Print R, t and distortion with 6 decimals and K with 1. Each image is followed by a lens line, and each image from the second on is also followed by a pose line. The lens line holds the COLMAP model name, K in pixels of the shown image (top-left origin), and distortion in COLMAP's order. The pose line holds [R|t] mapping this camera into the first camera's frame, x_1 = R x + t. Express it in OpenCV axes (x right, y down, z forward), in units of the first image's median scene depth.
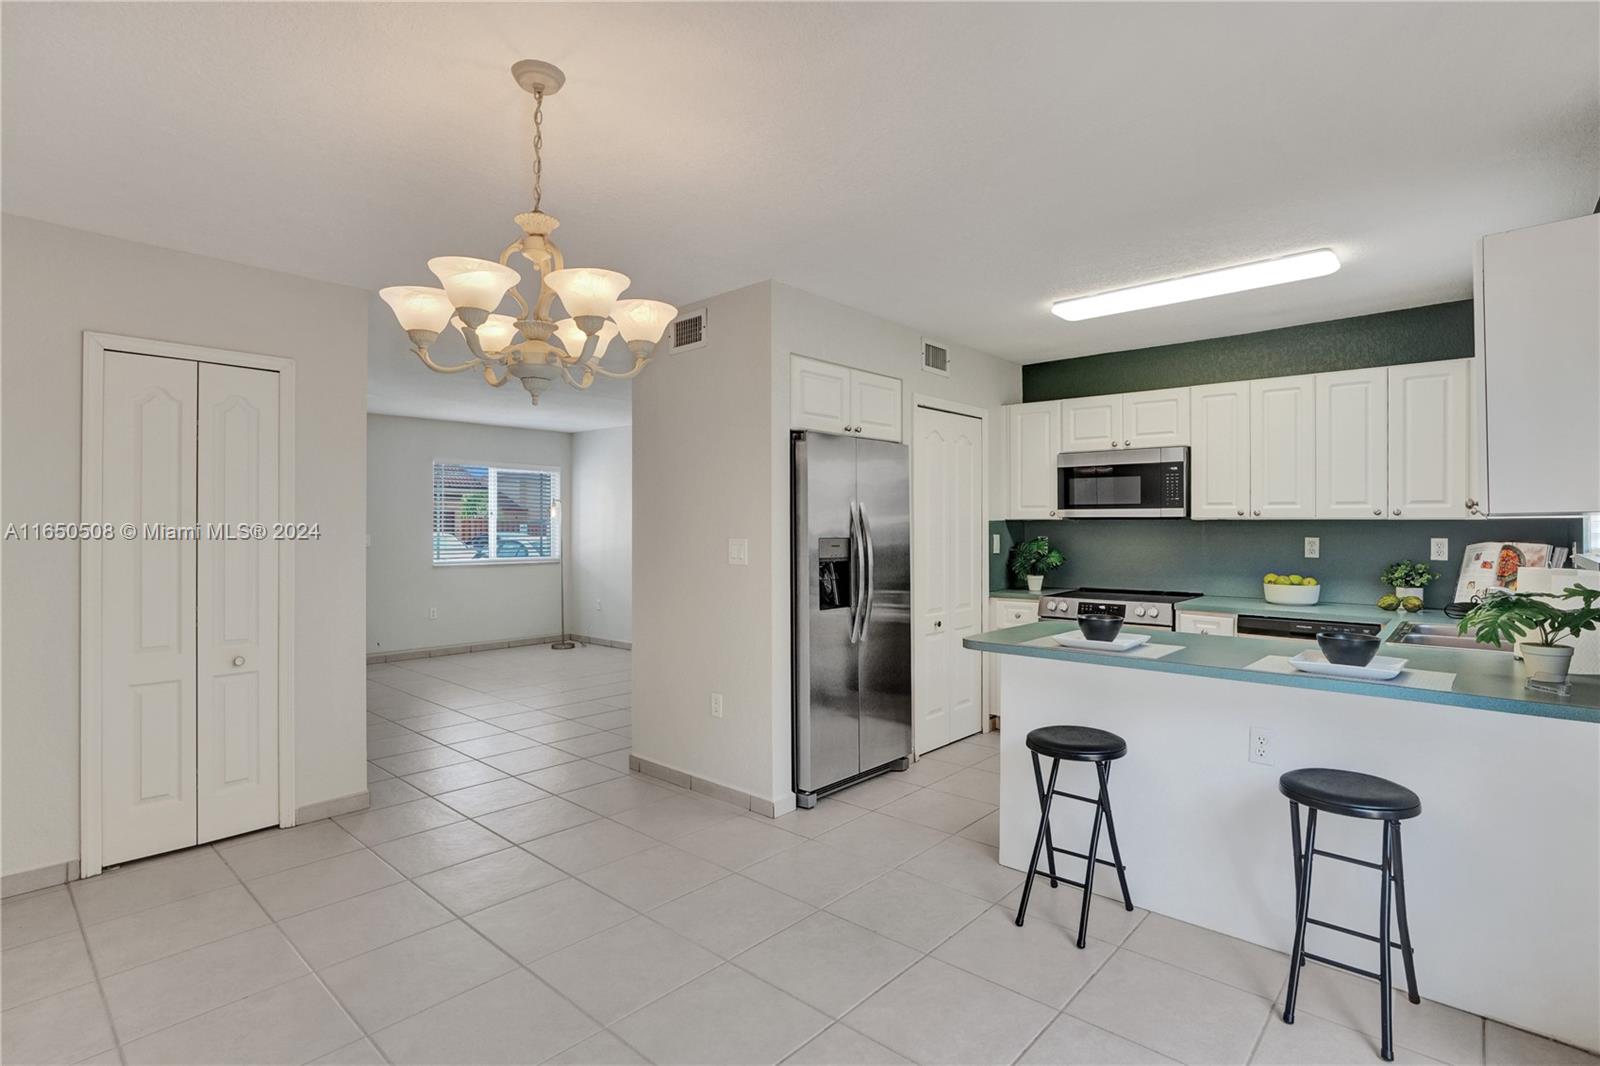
lens RADIAL K [[774.5, 0, 807.3], [0, 774.5, 526.1], [0, 0, 1]] dist [-0.050594, 0.023381]
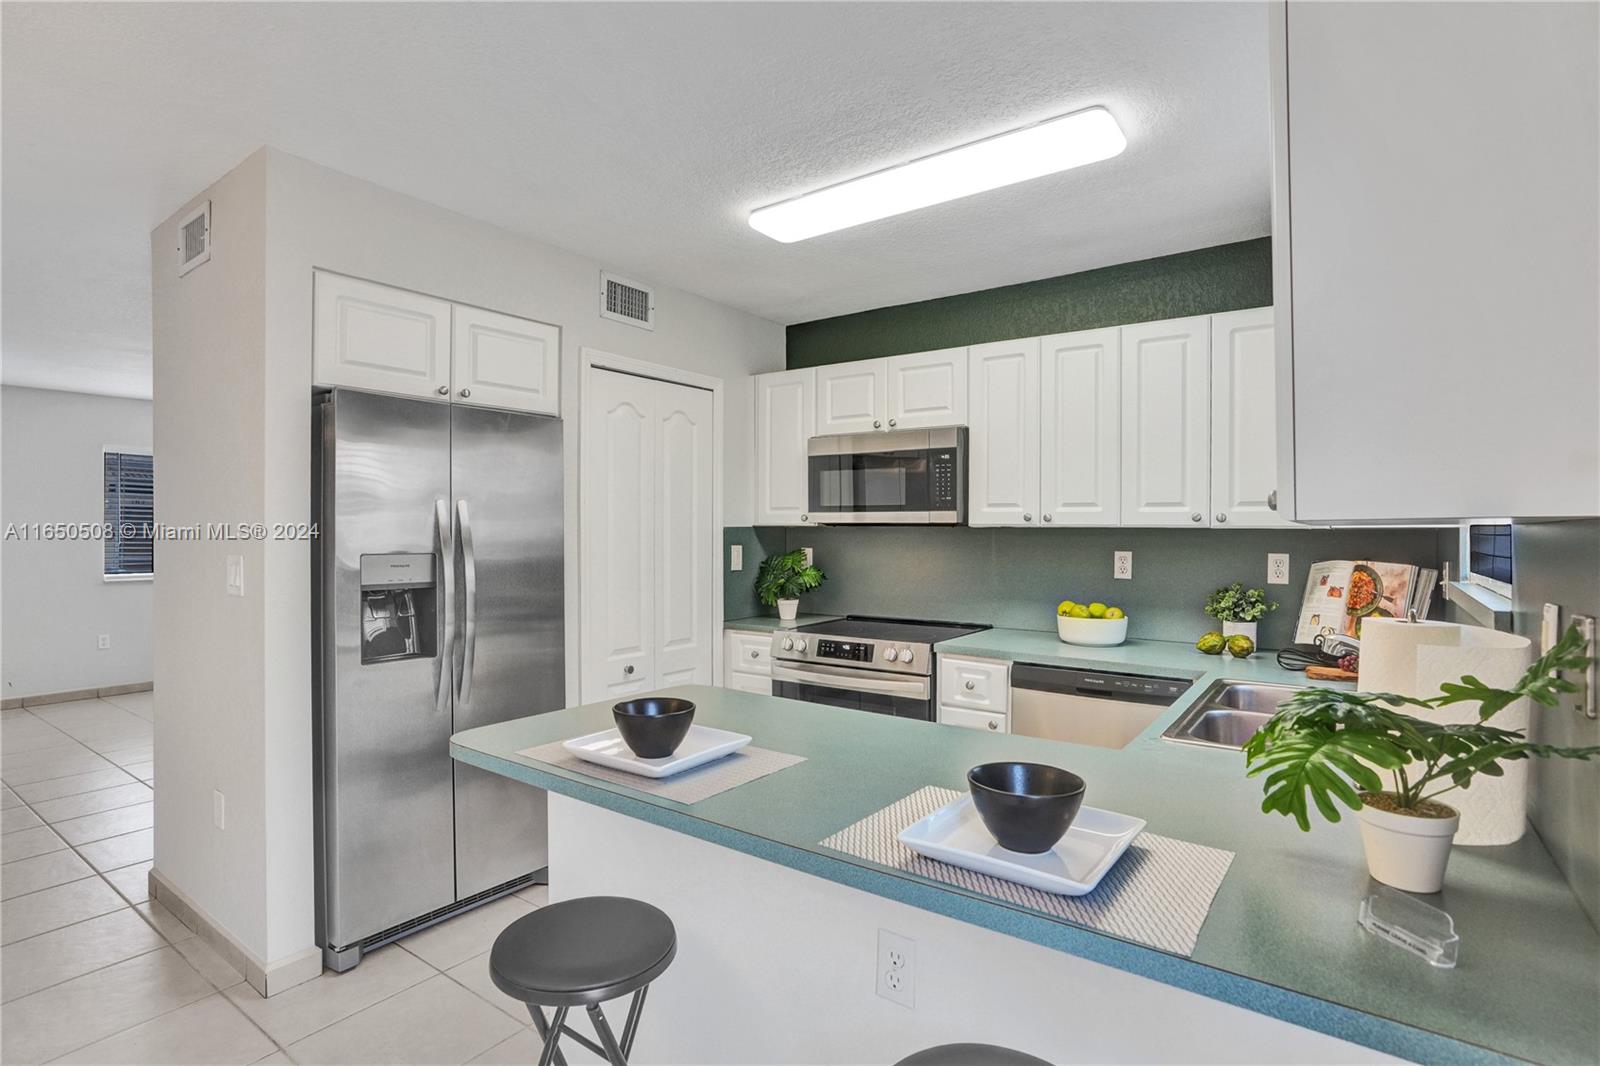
lens RADIAL K [[774.5, 0, 806.5], [0, 774.5, 540.9], [0, 0, 1]] dist [-0.050594, 0.023381]
pose [[0.994871, 0.000701, 0.101150, 0.298601], [-0.002133, 0.999899, 0.014051, -0.005632], [-0.101130, -0.014195, 0.994772, 0.303748]]
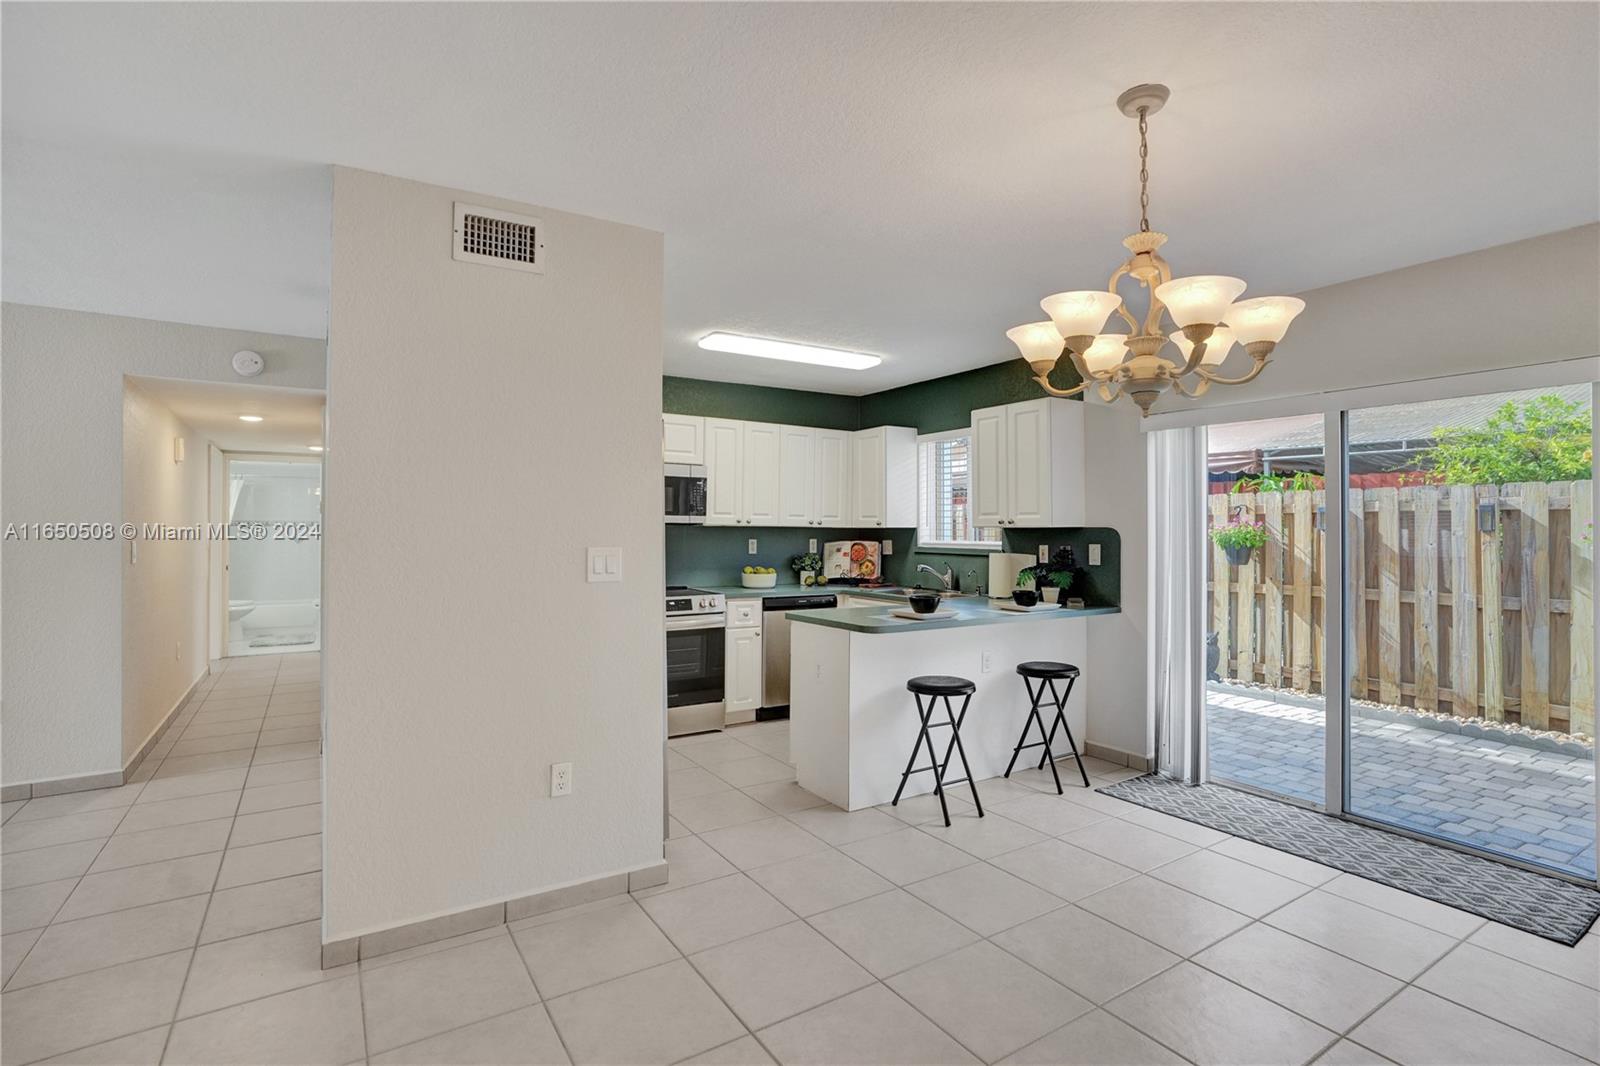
lens RADIAL K [[774.5, 0, 806.2], [0, 774.5, 523.6], [0, 0, 1]] dist [-0.050594, 0.023381]
pose [[0.268131, 0.010661, 0.963324, -0.716322], [-0.006643, 0.999935, -0.009217, -0.001262], [-0.963360, -0.003928, 0.268184, 0.562619]]
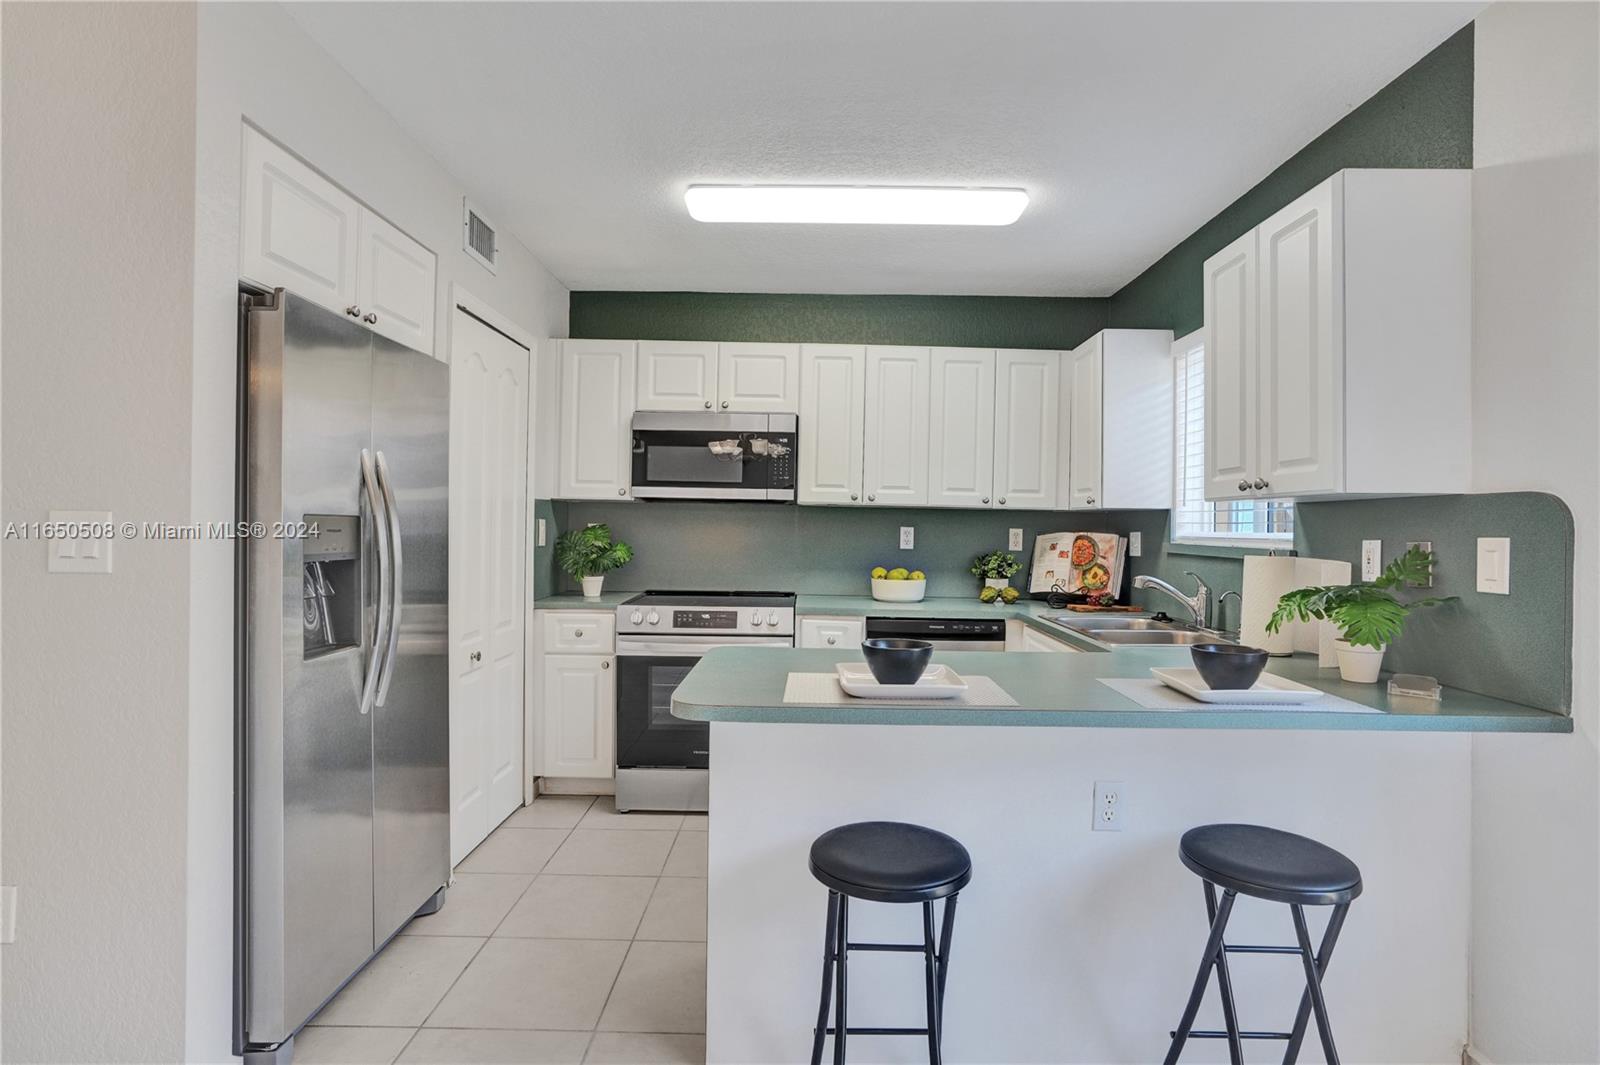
lens RADIAL K [[799.4, 0, 809.0], [0, 799.4, 526.9], [0, 0, 1]] dist [-0.025220, 0.009991]
pose [[0.747027, 0.011392, 0.664696, -0.073564], [-0.017153, 0.999851, 0.002141, 0.015835], [-0.664572, -0.013001, 0.747111, 0.379220]]
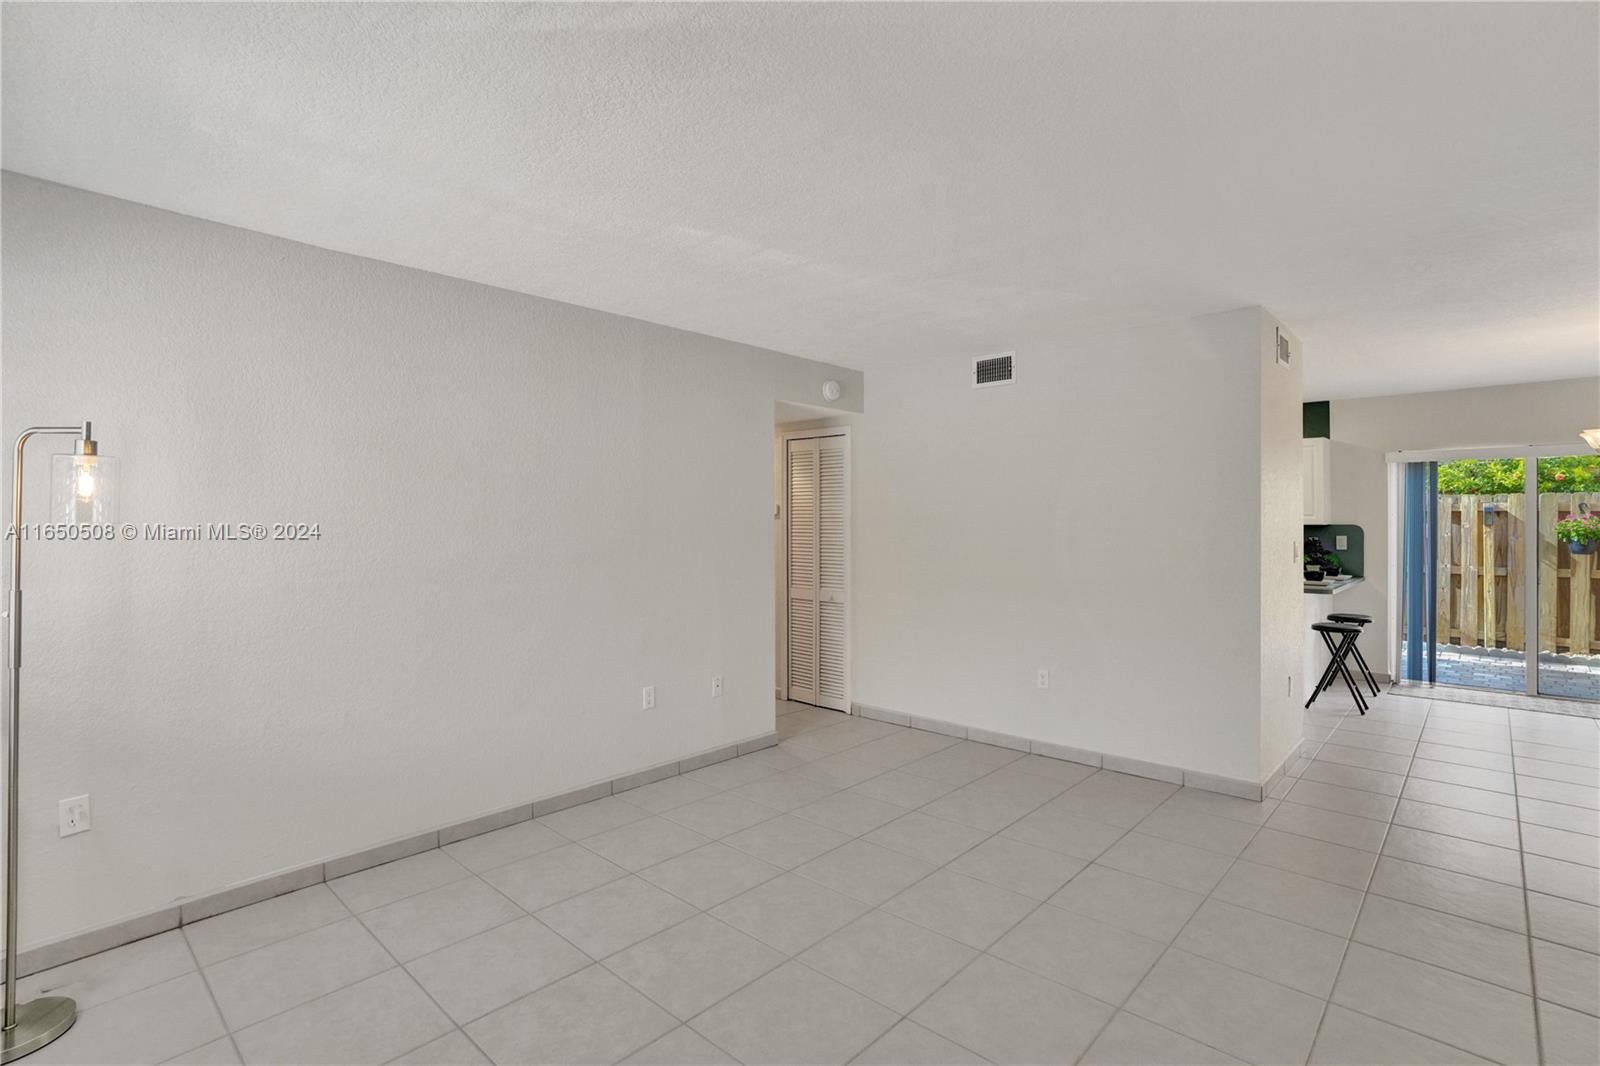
lens RADIAL K [[774.5, 0, 816.5], [0, 774.5, 522.1], [0, 0, 1]] dist [-0.050594, 0.023381]
pose [[0.010033, 0.001054, 0.999949, -1.206086], [-0.002789, 0.999996, -0.001026, -0.009260], [-0.999946, -0.002778, 0.010036, 1.615726]]
